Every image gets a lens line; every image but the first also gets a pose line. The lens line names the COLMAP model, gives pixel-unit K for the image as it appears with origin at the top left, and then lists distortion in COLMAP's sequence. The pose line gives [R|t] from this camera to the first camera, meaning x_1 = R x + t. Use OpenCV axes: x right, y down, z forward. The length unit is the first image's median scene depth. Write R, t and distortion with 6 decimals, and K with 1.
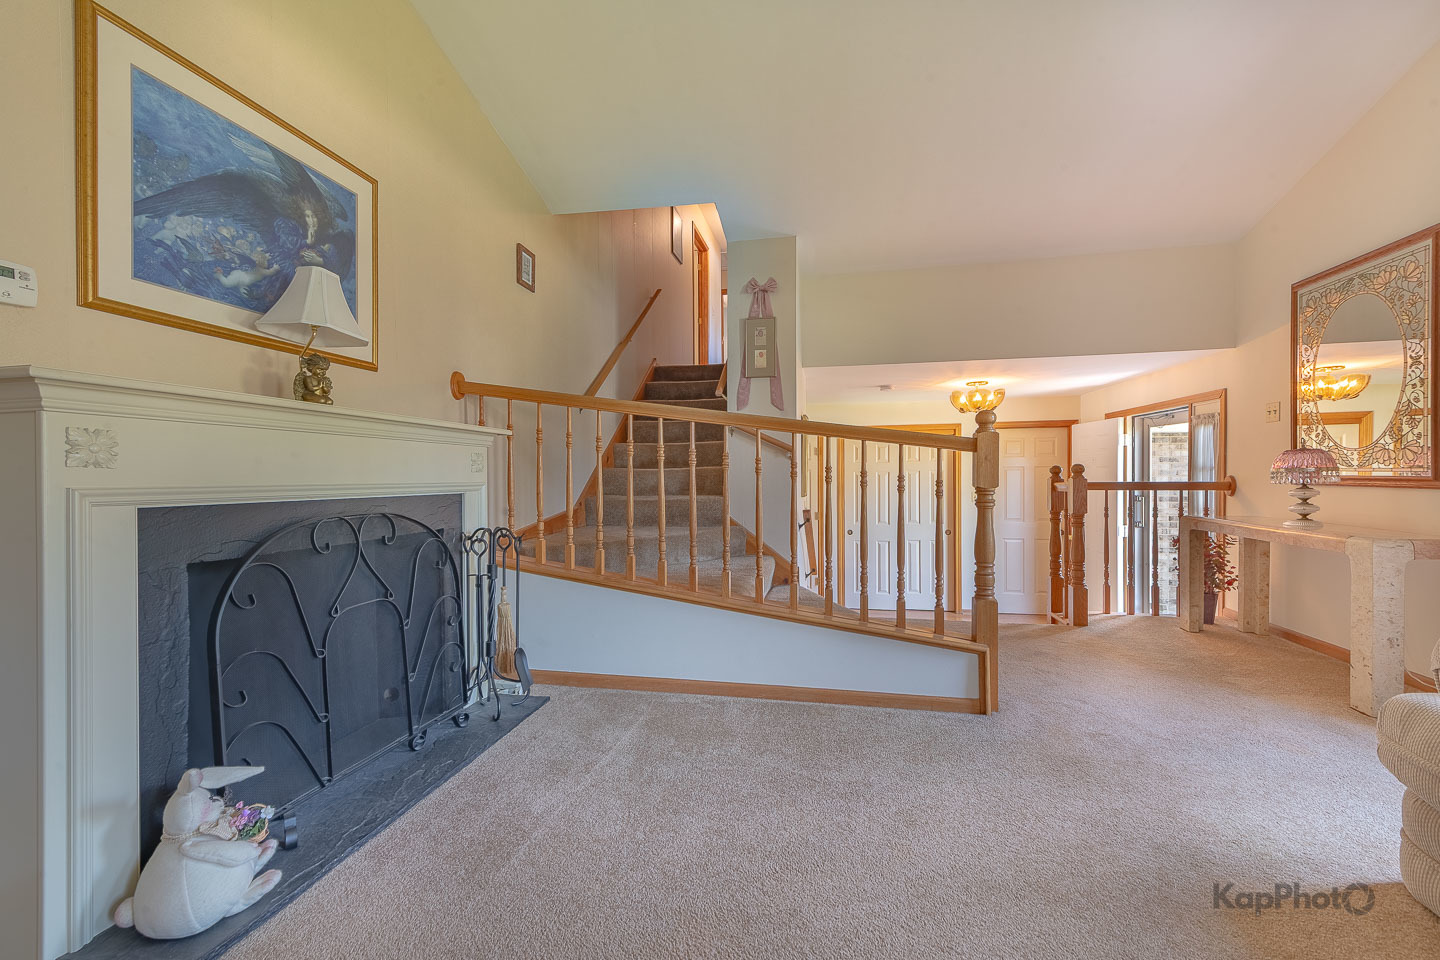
lens RADIAL K [[570.1, 0, 720.0], [0, 570.1, 480.0], [0, 0, 1]] dist [0.017657, -0.006323]
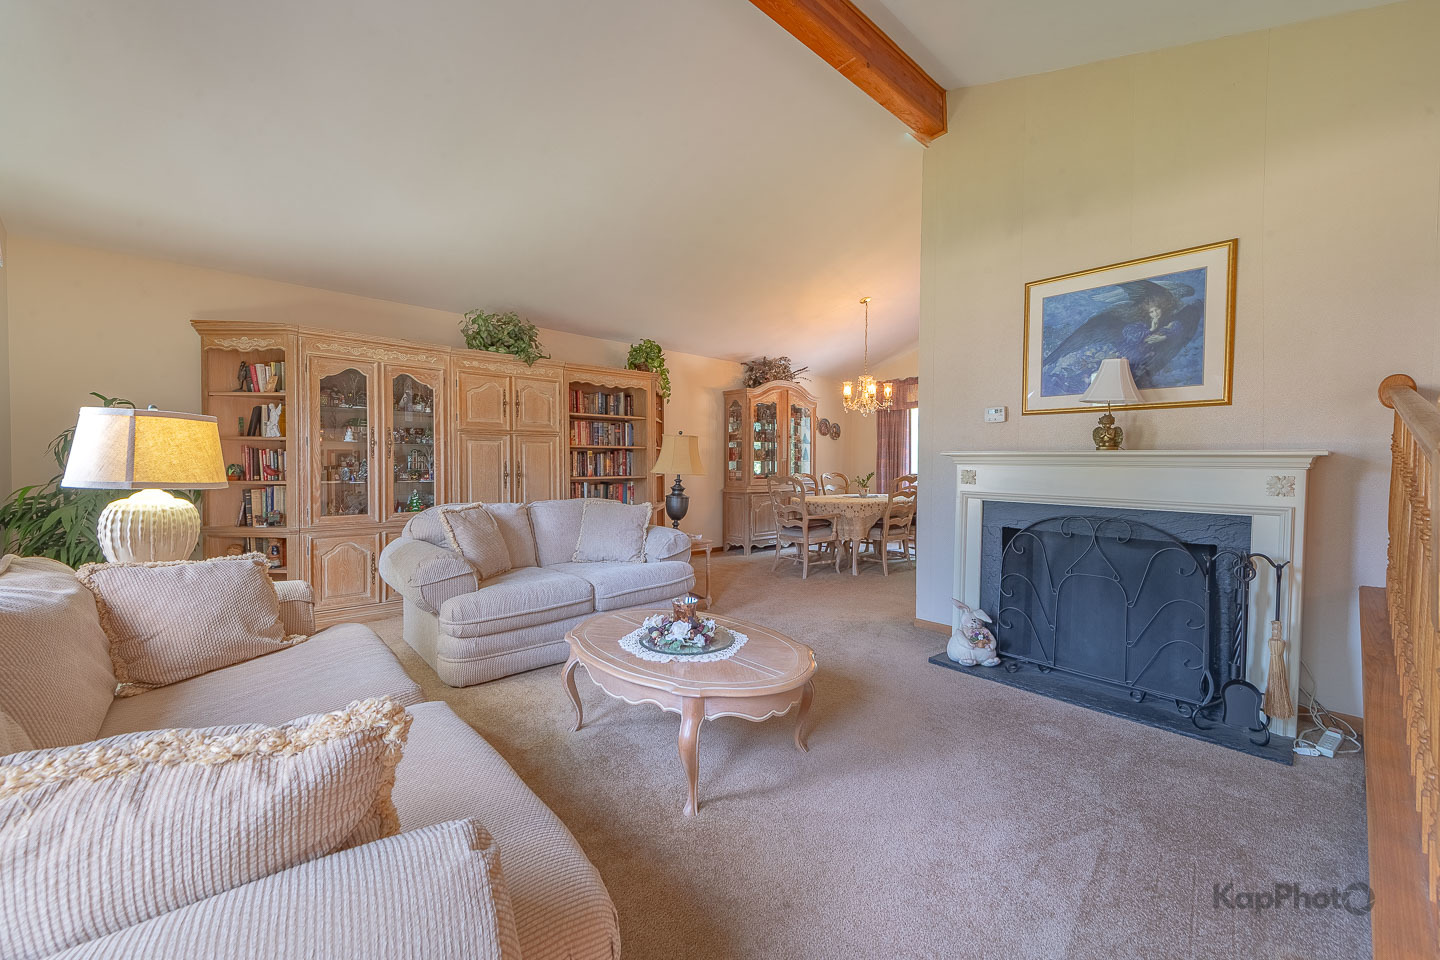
lens RADIAL K [[563.6, 0, 720.0], [0, 563.6, 480.0], [0, 0, 1]] dist [0.001257, 0.000069]
pose [[-0.584108, 0.028679, -0.811169, 0.873048], [-0.013236, 0.998906, 0.044847, -0.070699], [0.811568, 0.036932, -0.583090, 0.780701]]
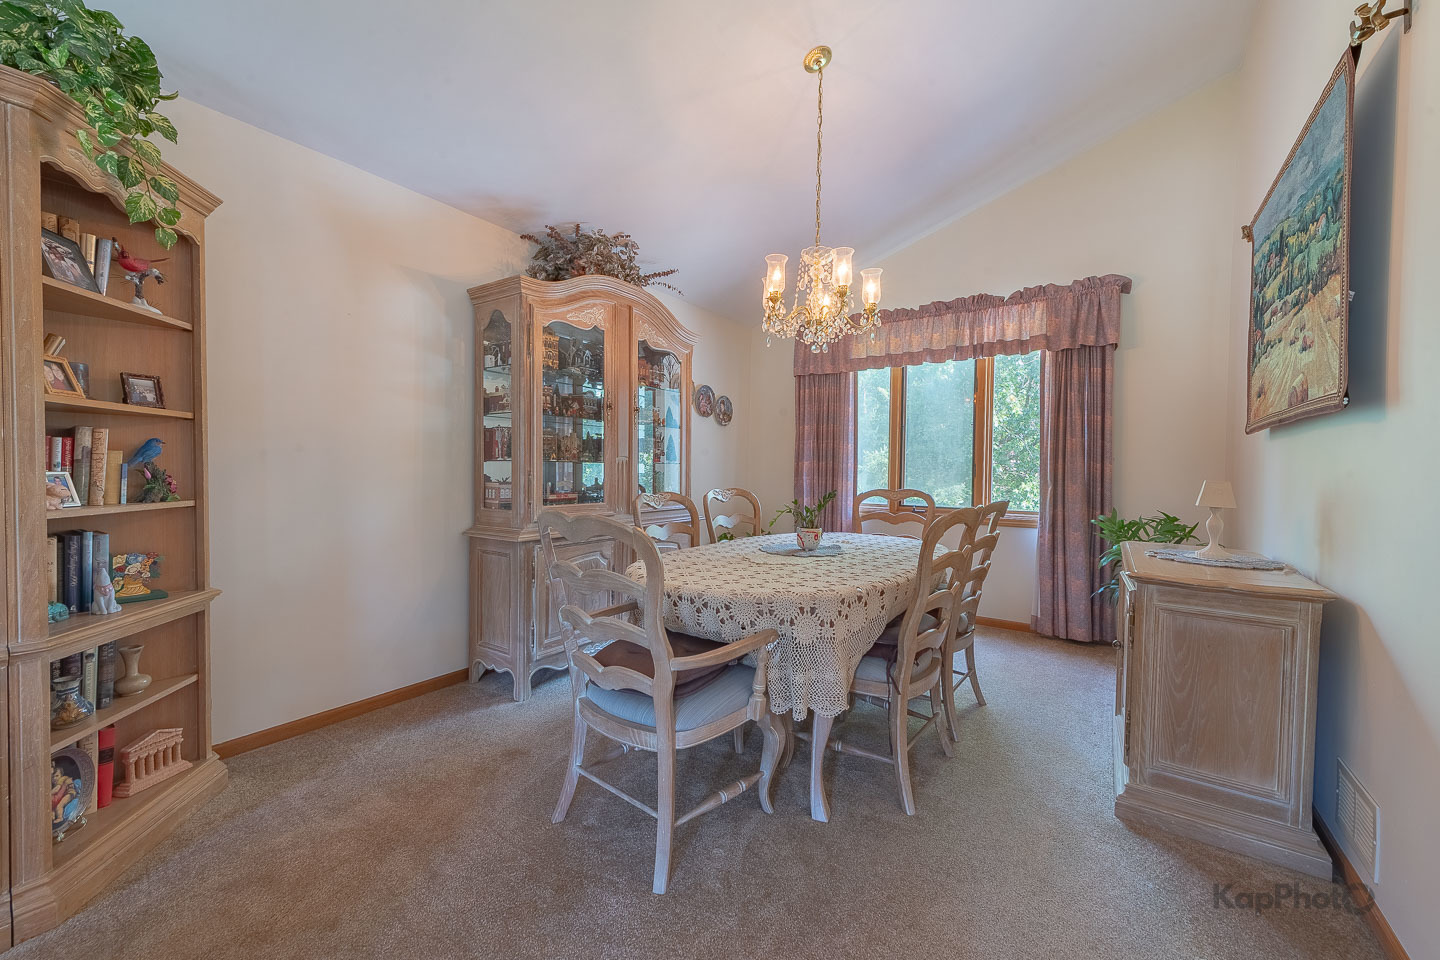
lens RADIAL K [[570.1, 0, 720.0], [0, 570.1, 480.0], [0, 0, 1]] dist [0.017657, -0.006323]
pose [[-0.383944, 0.022074, -0.923093, -0.550453], [-0.021973, 0.999213, 0.033033, -0.049087], [0.923095, 0.032966, -0.383156, 0.065027]]
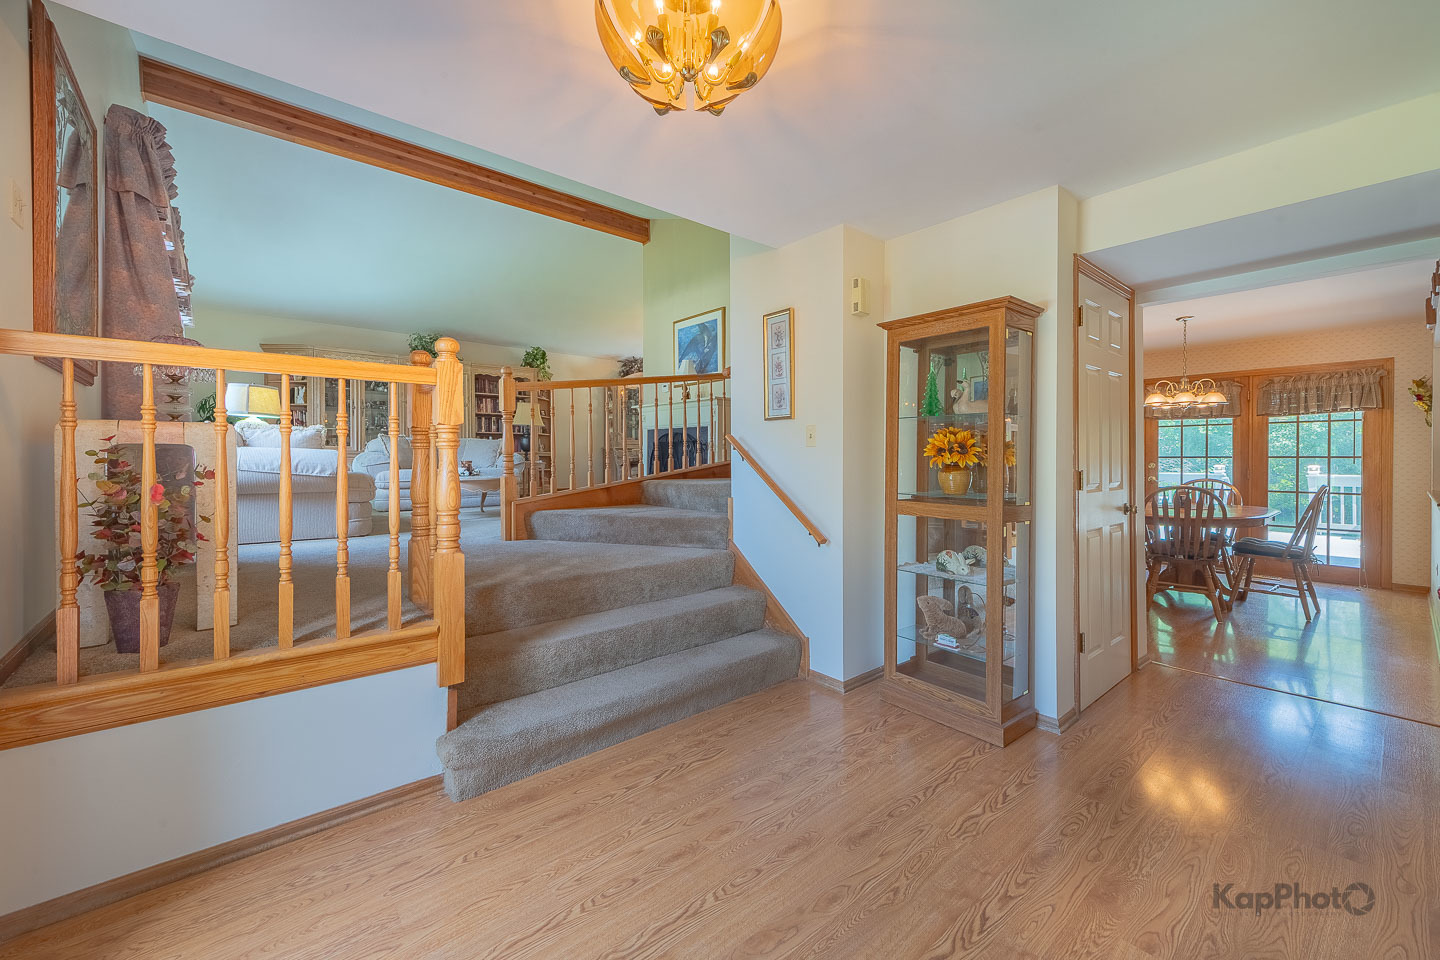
lens RADIAL K [[582.5, 0, 727.1], [0, 582.5, 463.7], [0, 0, 1]] dist [0.026255, 0.000422]
pose [[-0.606461, 0.015198, -0.794968, 1.415074], [-0.004078, 0.999745, 0.022224, 0.124914], [0.795103, 0.016720, -0.606244, 2.458119]]
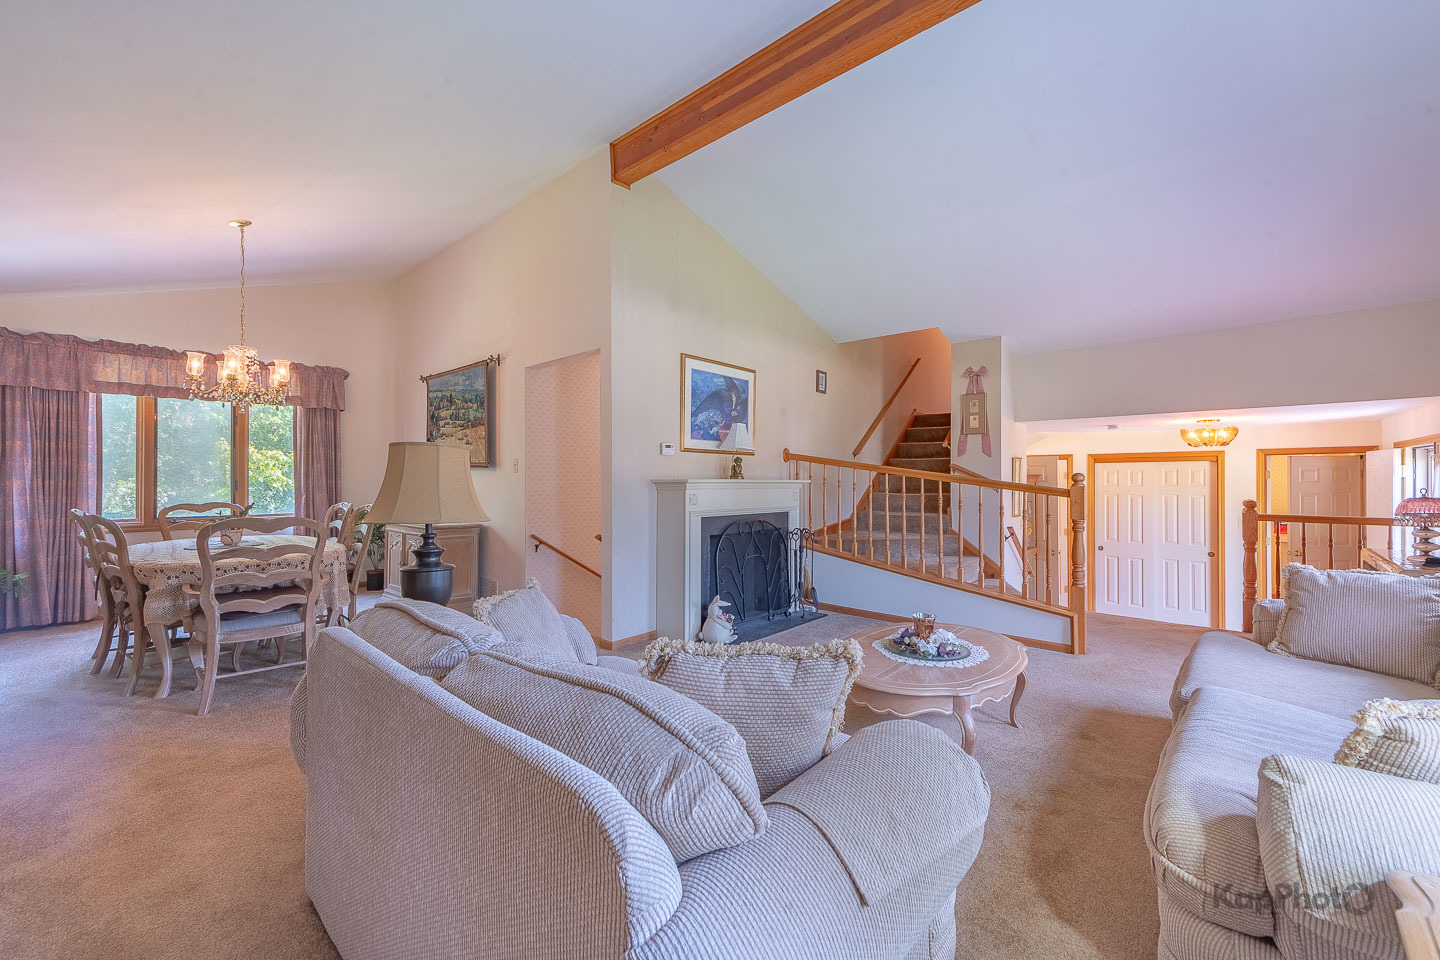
lens RADIAL K [[569.6, 0, 734.2], [0, 569.6, 465.8], [0, 0, 1]] dist [0.001103, -0.000123]
pose [[0.876879, -0.001171, -0.480710, 0.371260], [-0.013700, 0.999530, -0.027426, -0.081105], [0.480516, 0.030635, 0.876451, -0.911186]]
